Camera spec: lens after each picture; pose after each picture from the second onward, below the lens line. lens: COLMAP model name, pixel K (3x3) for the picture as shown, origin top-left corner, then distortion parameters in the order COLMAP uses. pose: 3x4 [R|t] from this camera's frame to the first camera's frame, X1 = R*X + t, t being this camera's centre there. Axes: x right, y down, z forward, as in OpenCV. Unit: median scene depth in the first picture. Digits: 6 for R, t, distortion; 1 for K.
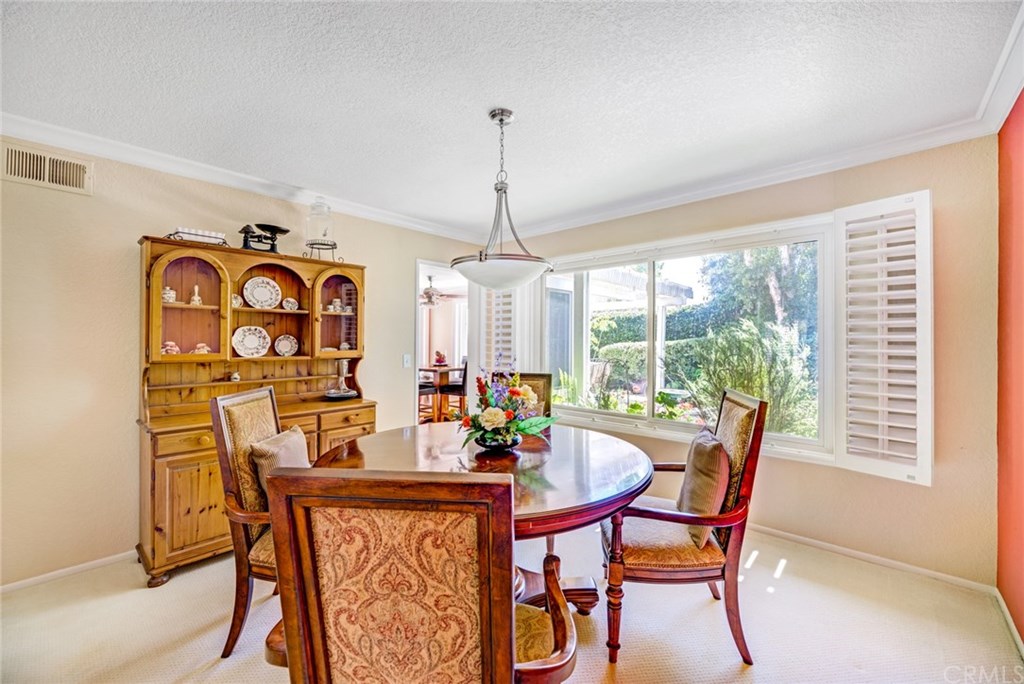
lens RADIAL K [[417.2, 0, 509.7], [0, 417.2, 338.2], [0, 0, 1]] dist [0.000036, -0.002452]
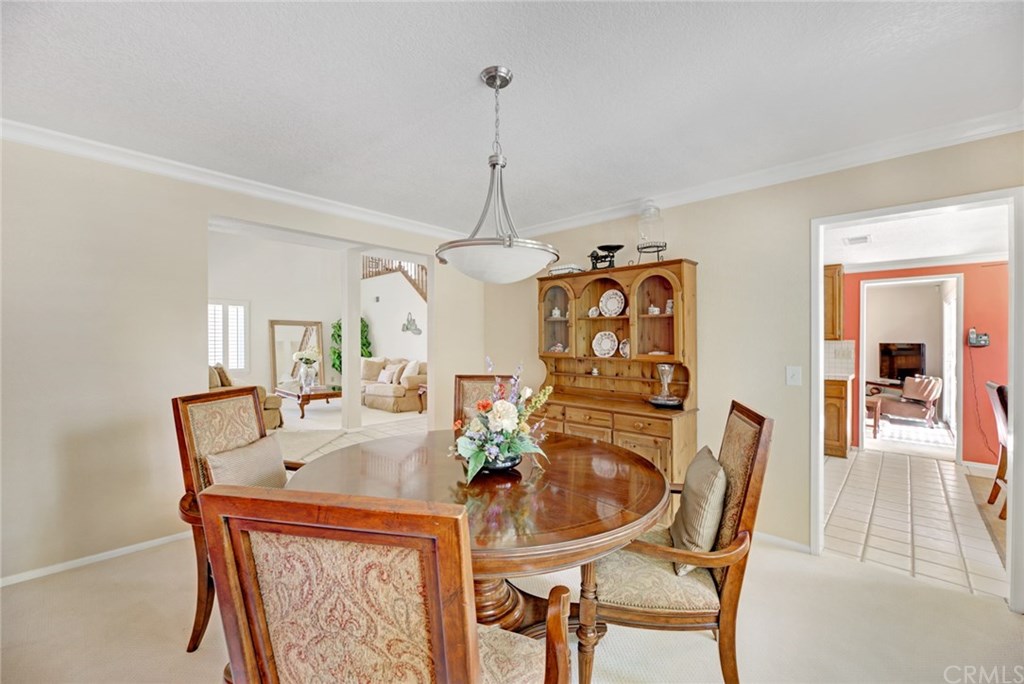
lens RADIAL K [[417.2, 0, 514.7], [0, 417.2, 342.5], [0, 0, 1]] dist [0.000036, -0.002452]
pose [[-0.025516, 0.003213, -0.999669, 0.602384], [-0.006443, 0.999974, 0.003378, 0.000867], [0.999654, 0.006527, -0.025494, 0.762677]]
